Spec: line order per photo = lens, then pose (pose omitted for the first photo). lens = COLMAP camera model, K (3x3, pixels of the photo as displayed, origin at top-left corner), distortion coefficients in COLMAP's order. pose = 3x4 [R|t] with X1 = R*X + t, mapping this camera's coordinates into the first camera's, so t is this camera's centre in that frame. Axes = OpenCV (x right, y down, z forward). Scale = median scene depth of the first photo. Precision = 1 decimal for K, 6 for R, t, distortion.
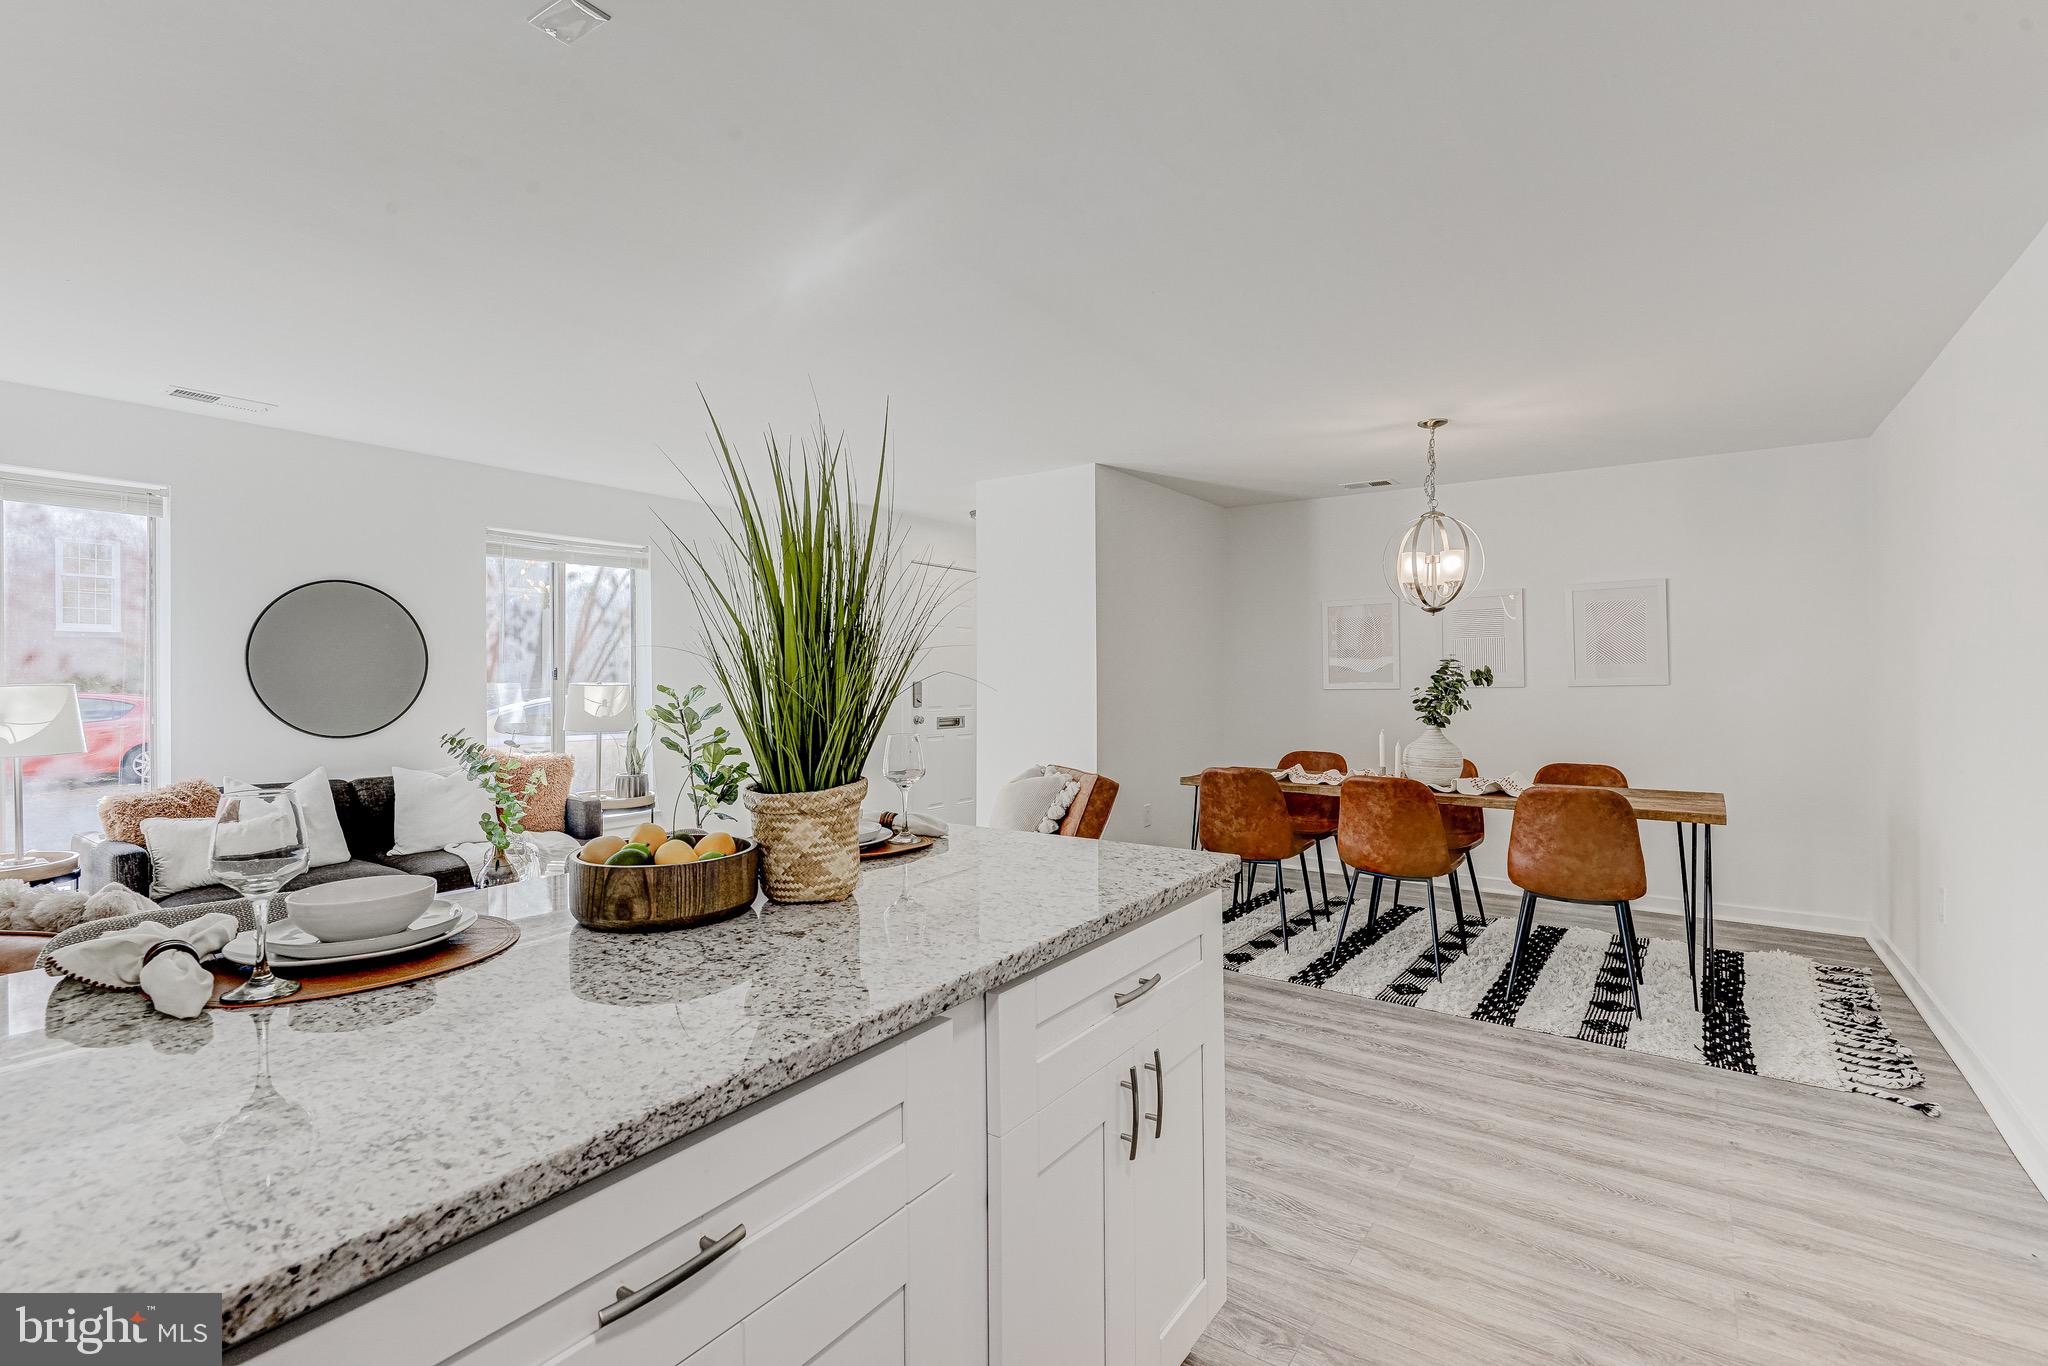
lens RADIAL K [[944.8, 0, 1008.1], [0, 944.8, 681.9], [0, 0, 1]] dist [-0.002771, -0.000722]
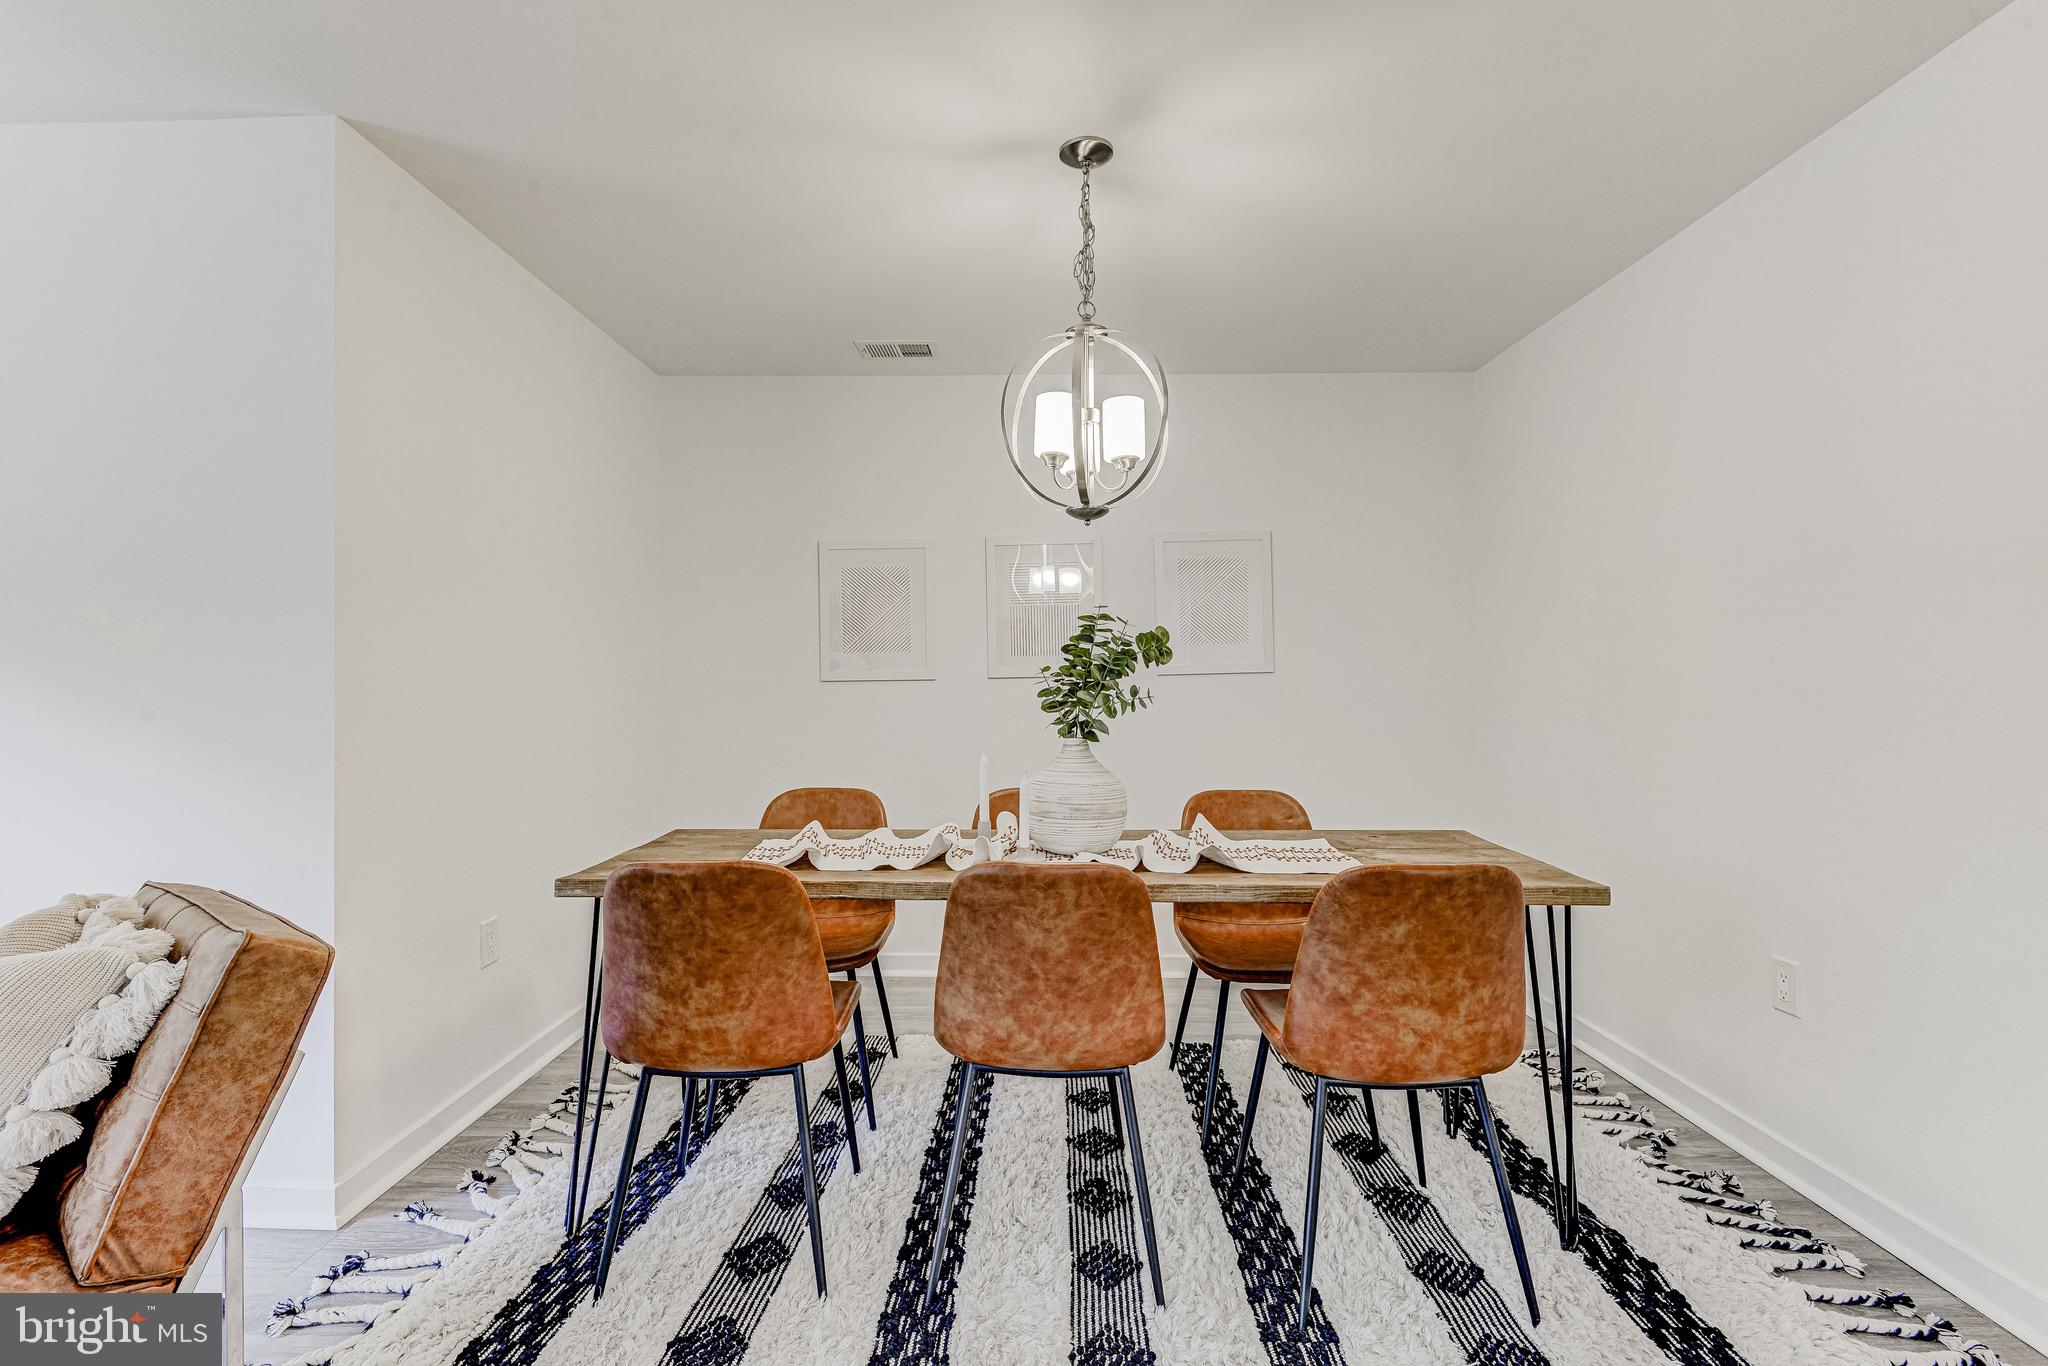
lens RADIAL K [[944.8, 0, 1008.1], [0, 944.8, 681.9], [0, 0, 1]] dist [-0.002771, -0.000722]
pose [[0.827891, 0.002530, 0.560884, 0.127078], [0.001491, 0.999976, -0.006712, 0.018799], [-0.560887, 0.006392, 0.827867, 0.605492]]
